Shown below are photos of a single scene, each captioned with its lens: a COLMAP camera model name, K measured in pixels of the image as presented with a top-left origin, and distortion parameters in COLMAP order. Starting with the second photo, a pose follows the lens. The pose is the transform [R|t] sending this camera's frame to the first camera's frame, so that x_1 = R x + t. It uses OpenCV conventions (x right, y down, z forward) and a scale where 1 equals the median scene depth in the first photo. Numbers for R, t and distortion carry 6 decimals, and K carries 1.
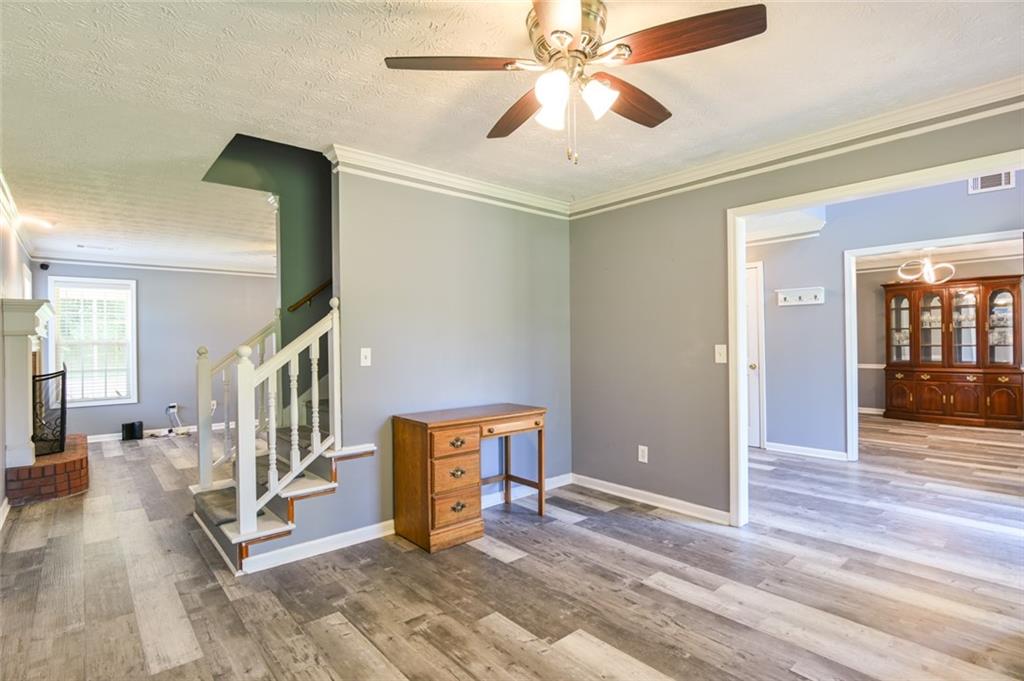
lens RADIAL K [[509.0, 0, 512.0], [0, 509.0, 340.5], [0, 0, 1]] dist [-0.019194, -0.000893]
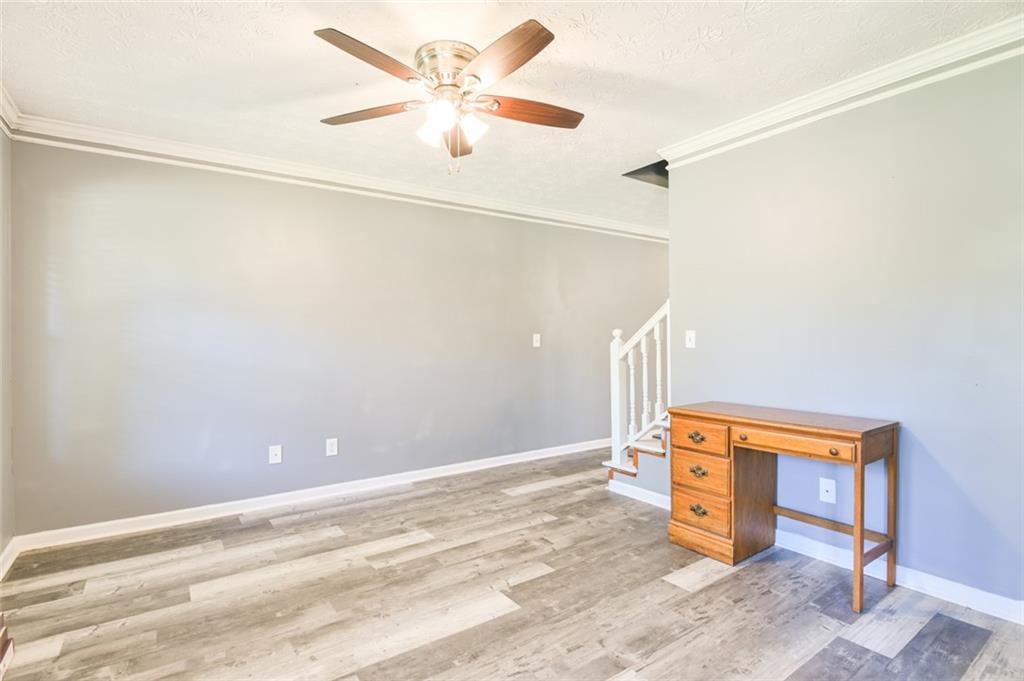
lens RADIAL K [[509.0, 0, 512.0], [0, 509.0, 340.5], [0, 0, 1]] dist [-0.019194, -0.000893]
pose [[-0.113344, 0.015765, -0.993431, 0.924303], [0.009125, 0.999848, 0.014826, 0.019523], [0.993514, -0.007384, -0.113471, 0.901053]]
